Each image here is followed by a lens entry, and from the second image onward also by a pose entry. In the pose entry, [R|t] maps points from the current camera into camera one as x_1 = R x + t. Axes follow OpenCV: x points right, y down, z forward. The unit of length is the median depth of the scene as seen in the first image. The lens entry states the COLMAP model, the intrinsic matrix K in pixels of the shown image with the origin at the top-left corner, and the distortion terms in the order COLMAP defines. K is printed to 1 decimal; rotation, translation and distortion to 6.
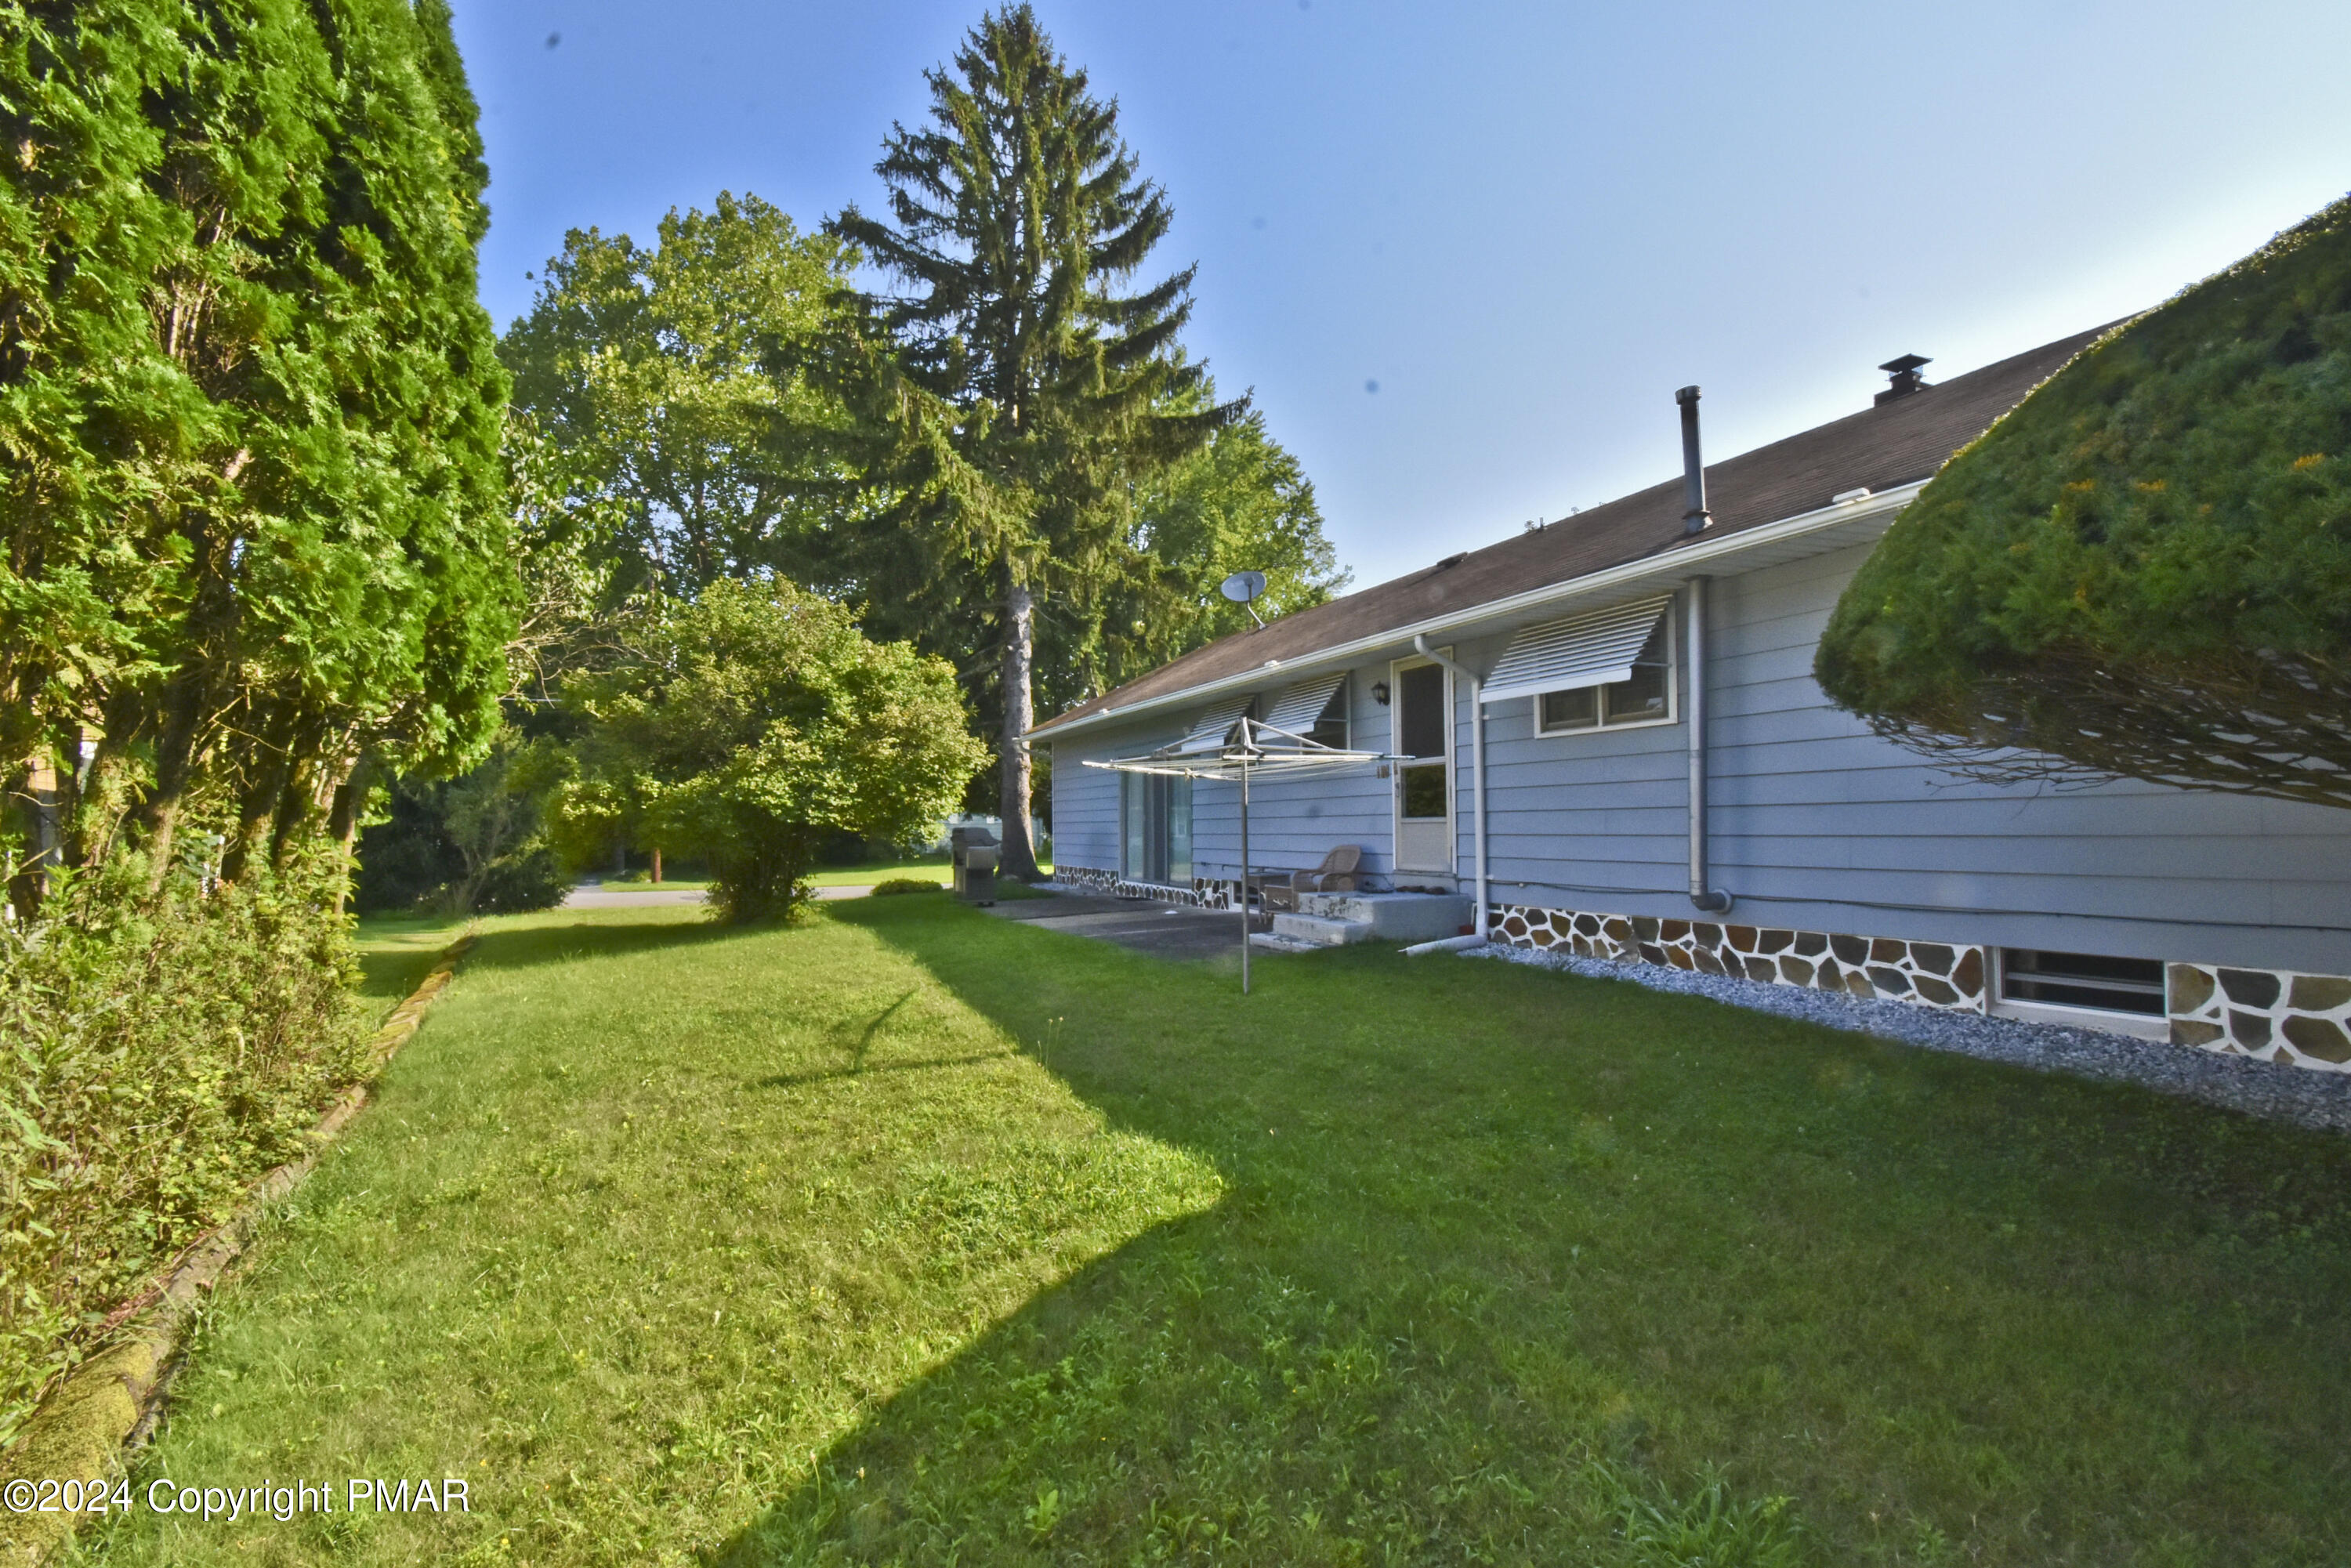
lens RADIAL K [[1016.8, 0, 1168.8], [0, 1016.8, 785.4], [0, 0, 1]] dist [-0.005223, -0.005717]
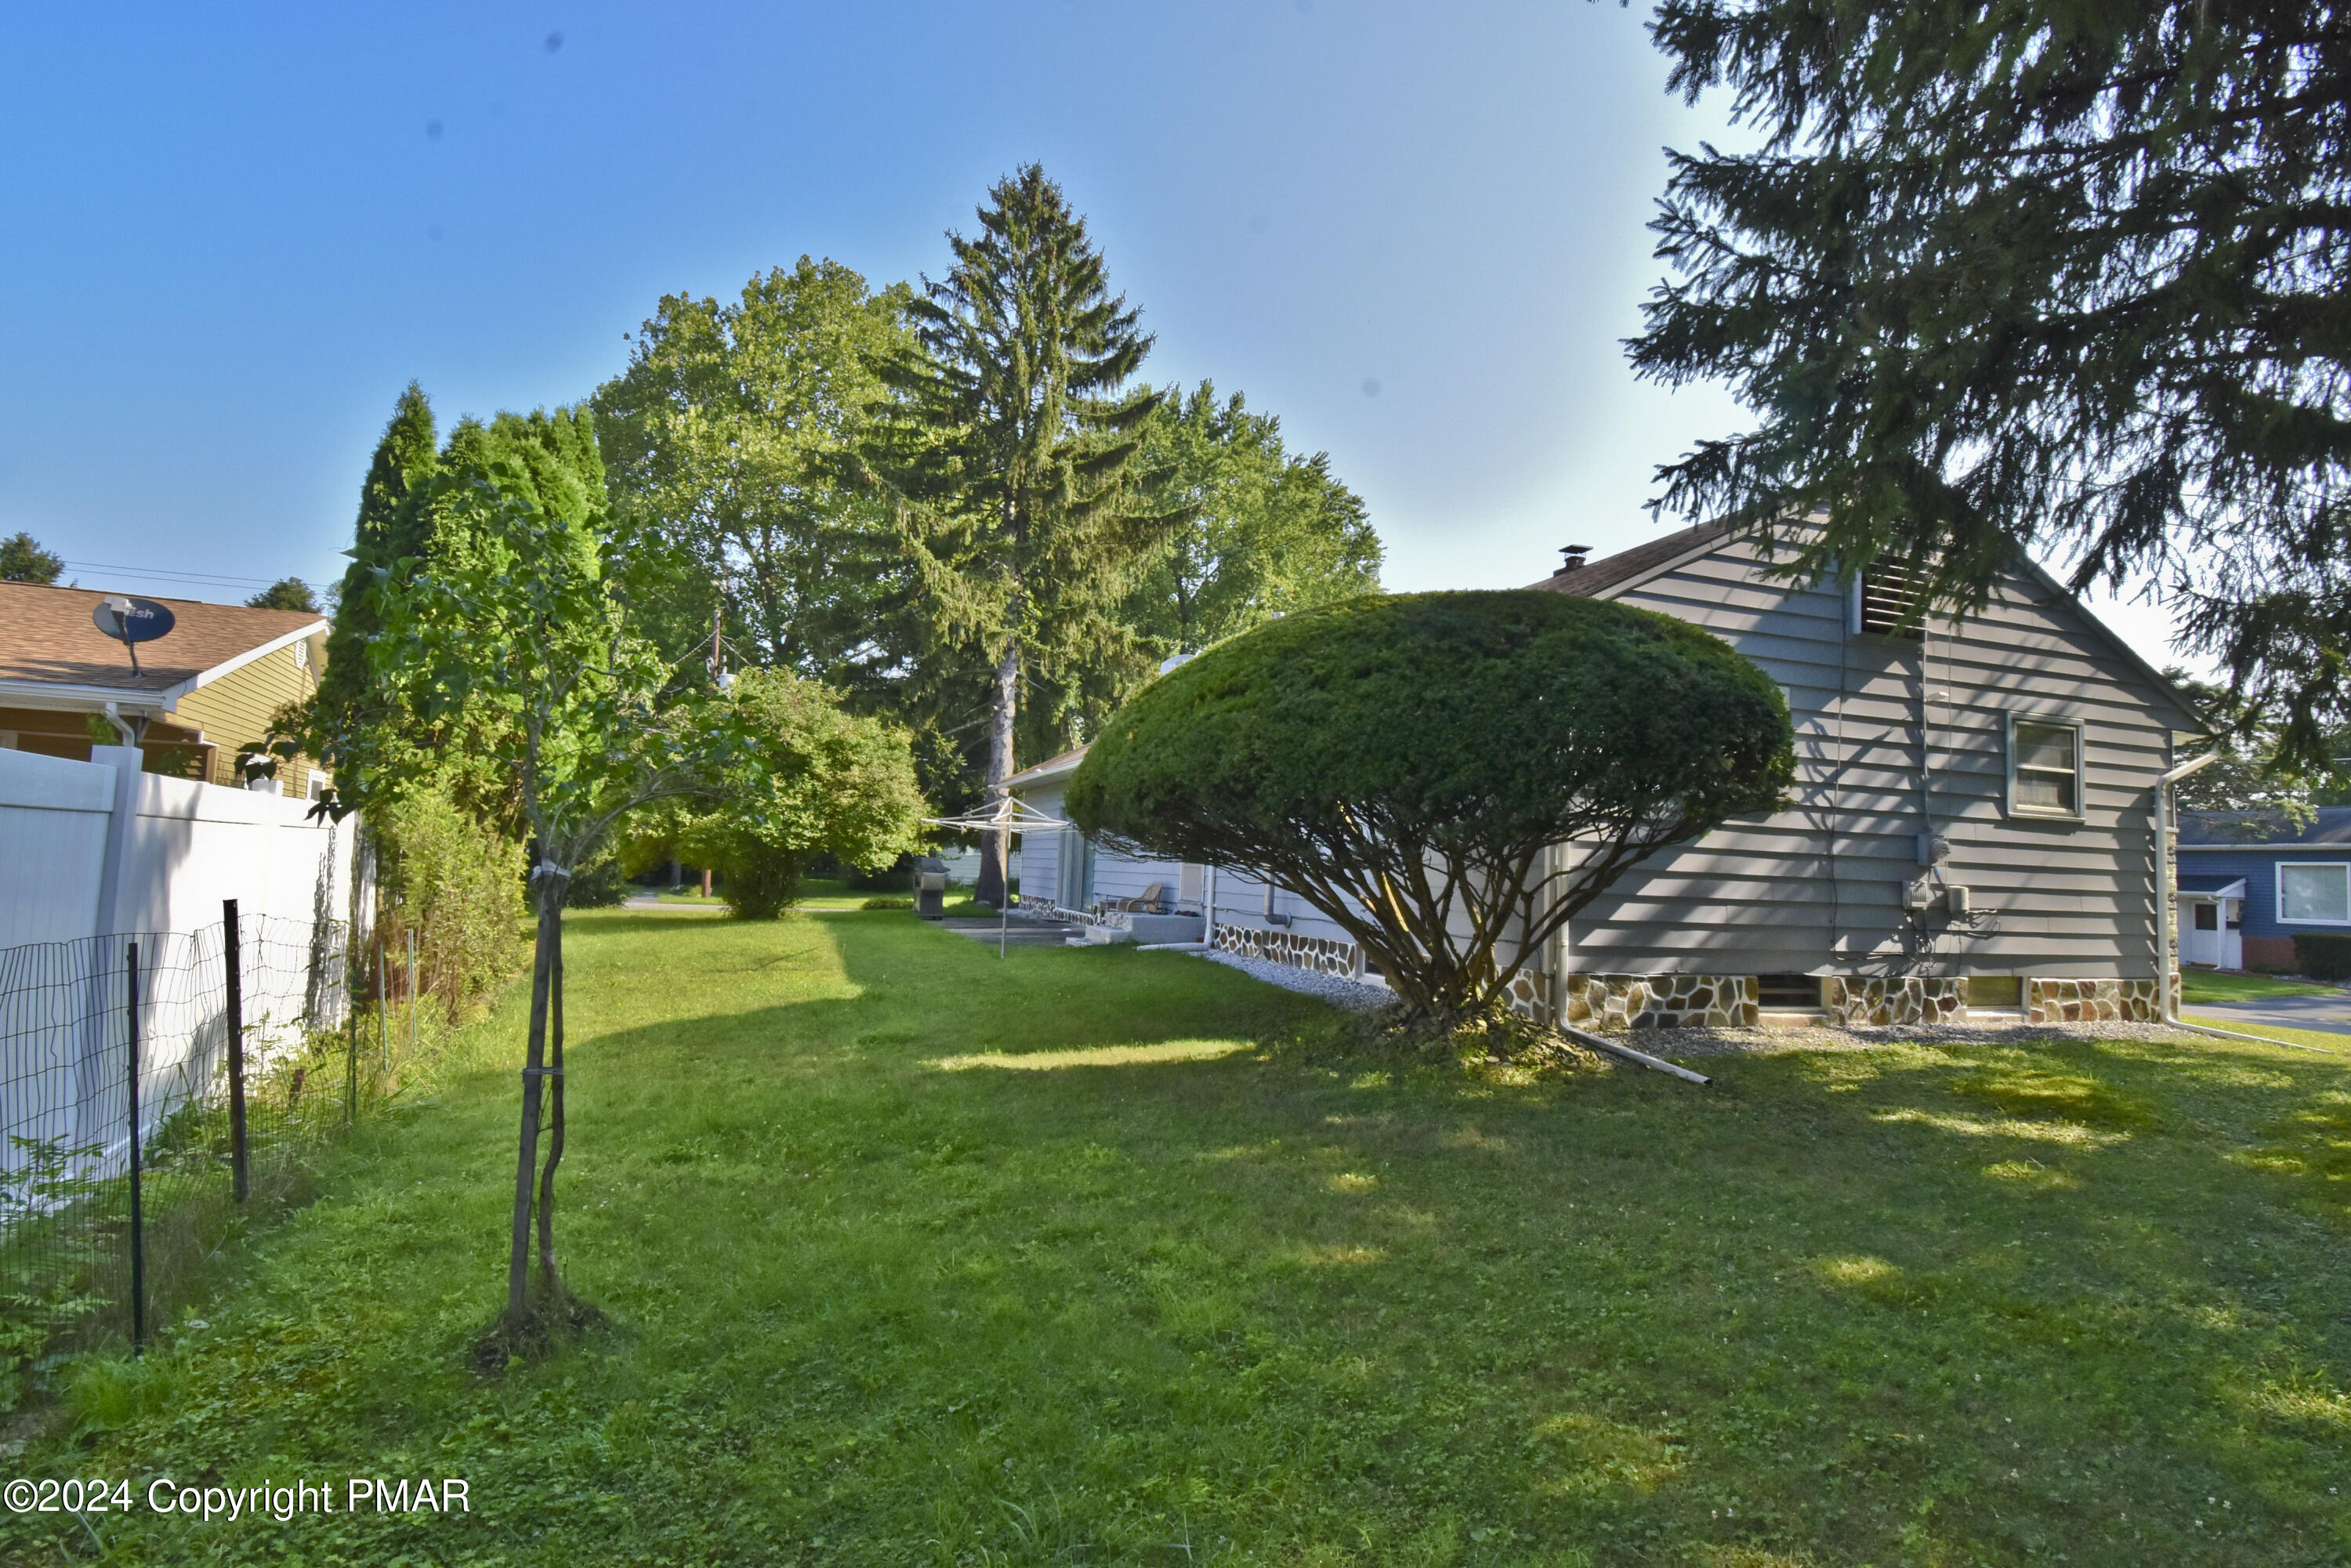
lens RADIAL K [[1161.7, 0, 1183.0], [0, 1161.7, 786.5], [0, 0, 1]] dist [-0.015540, 0.000291]
pose [[0.994790, 0.040483, -0.093559, 0.187209], [-0.043432, 0.998615, -0.029701, -0.013606], [0.092227, 0.033609, 0.995171, -0.312460]]
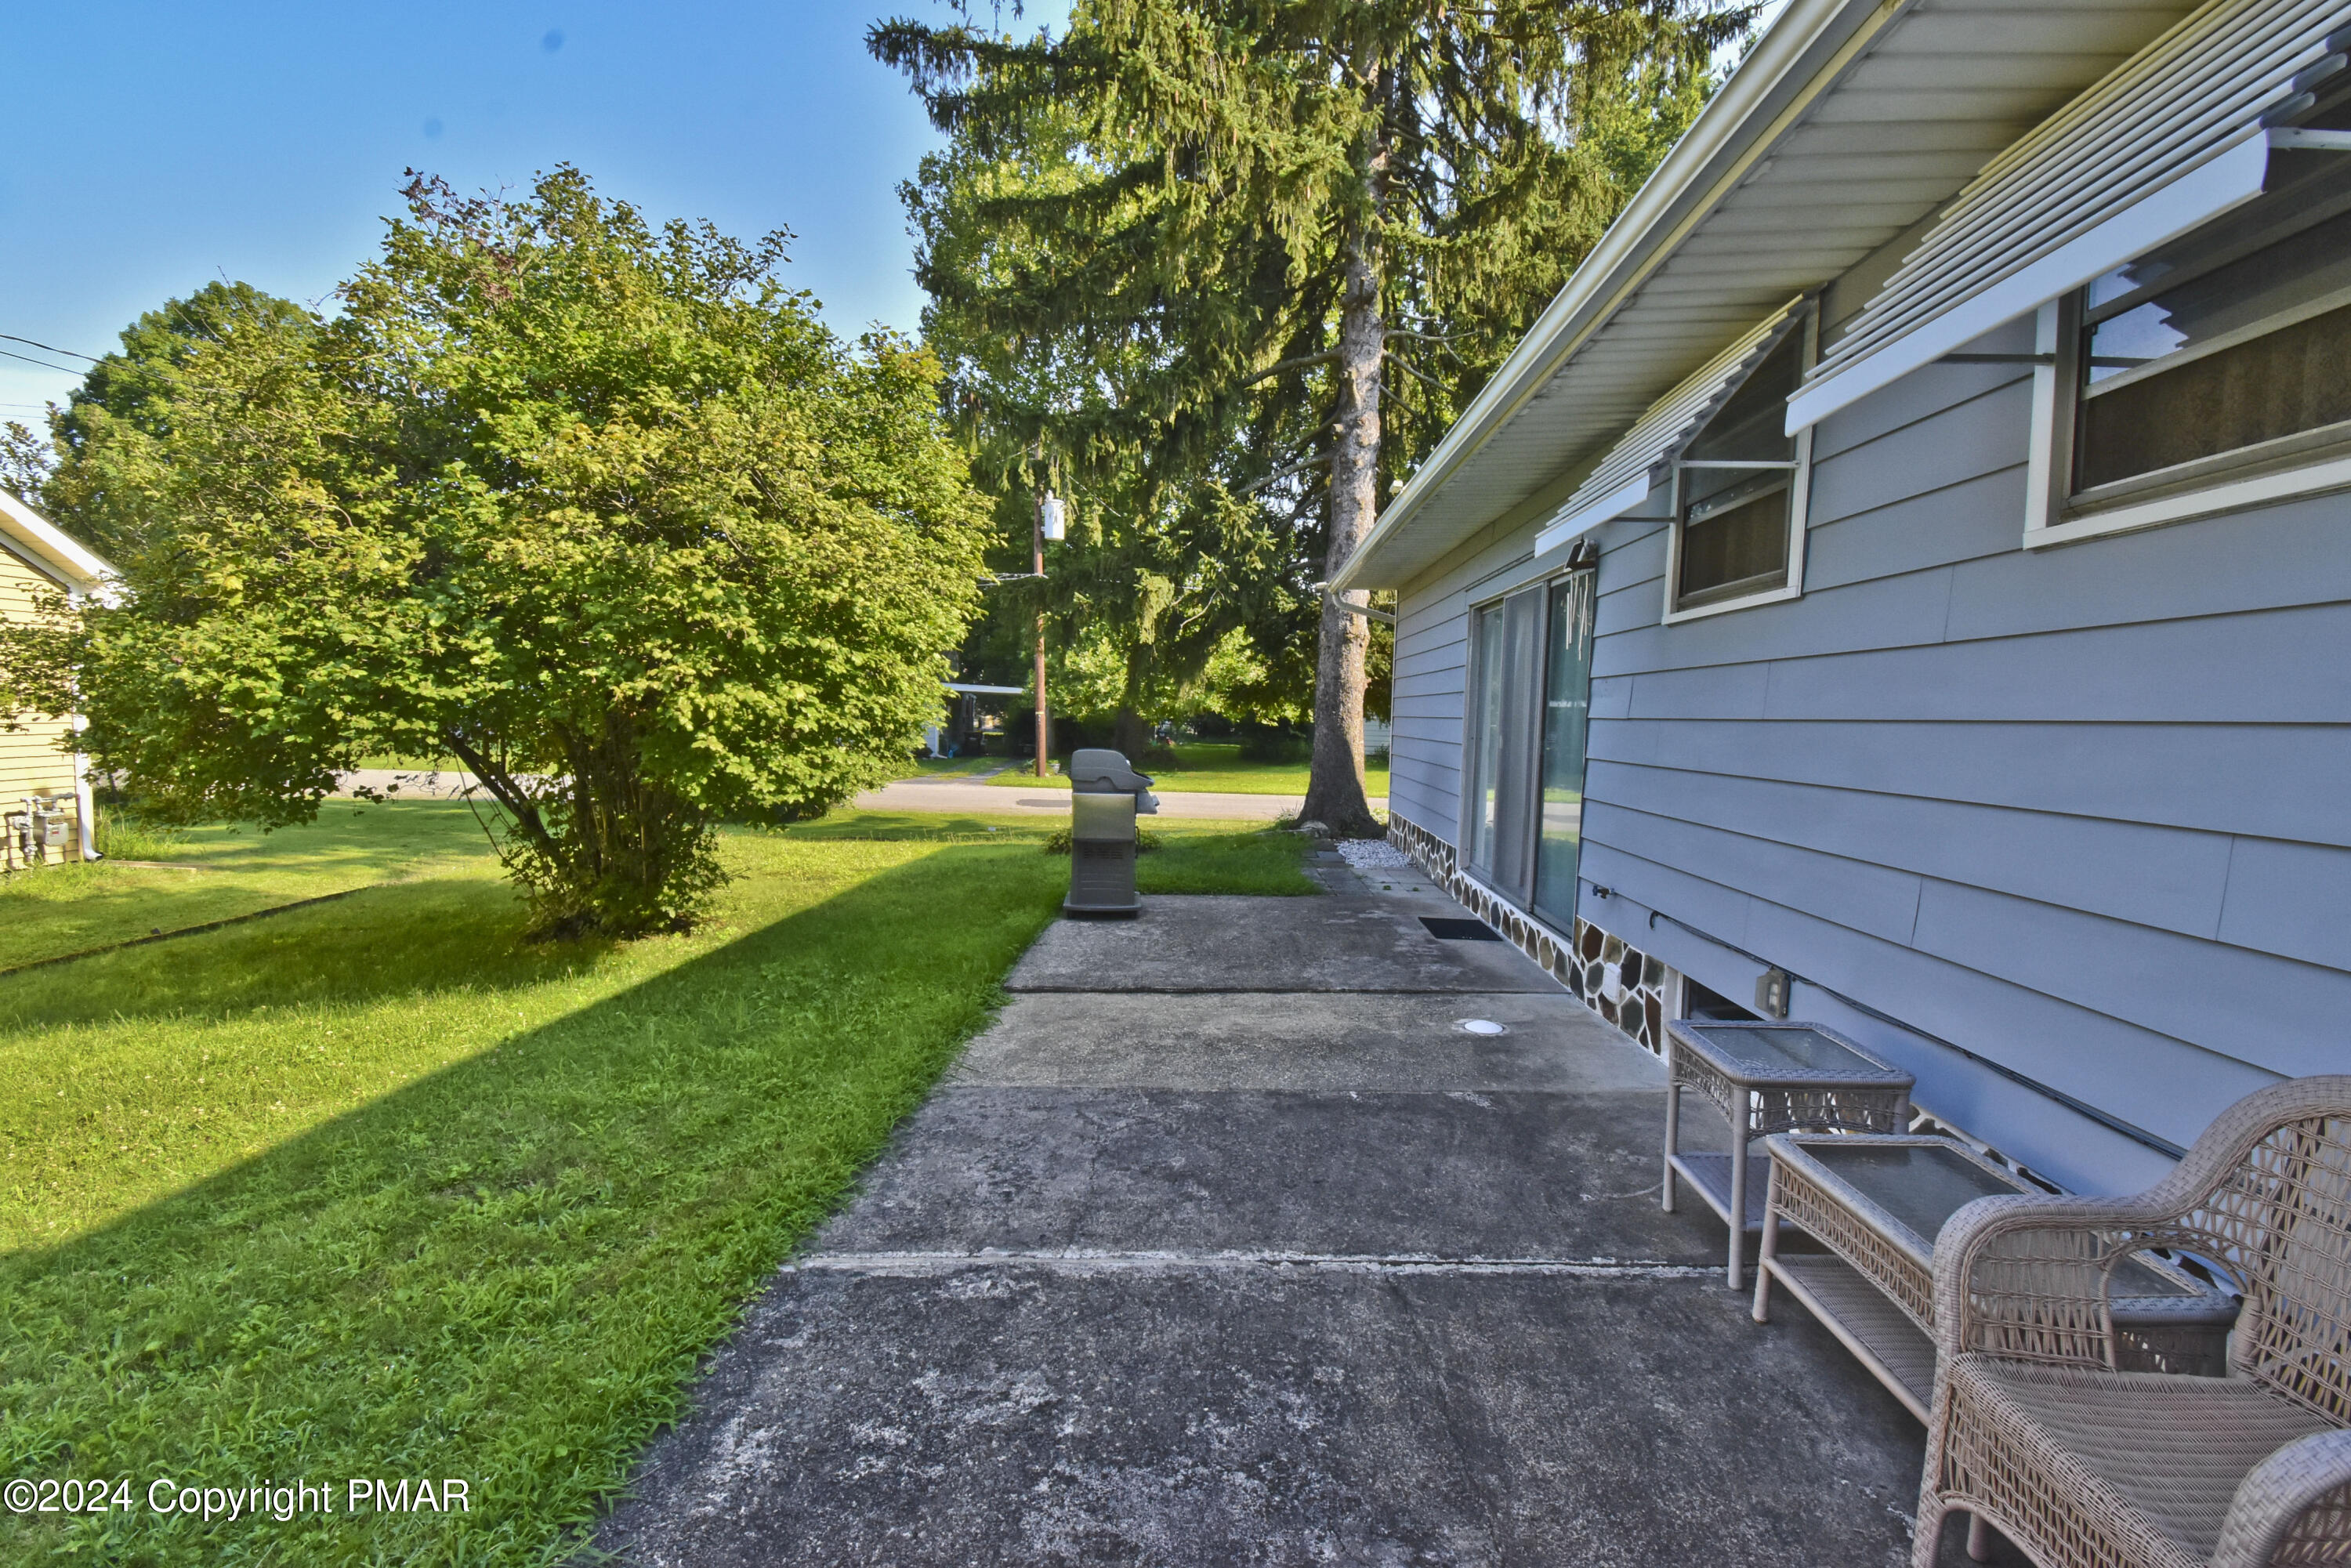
lens RADIAL K [[1016.8, 0, 1173.6], [0, 1016.8, 802.5], [0, 0, 1]] dist [-0.005223, -0.005717]
pose [[0.882079, 0.048284, -0.468621, 0.040559], [0.003547, 0.994025, 0.109095, 0.011744], [0.471088, -0.097892, 0.876637, 0.425849]]
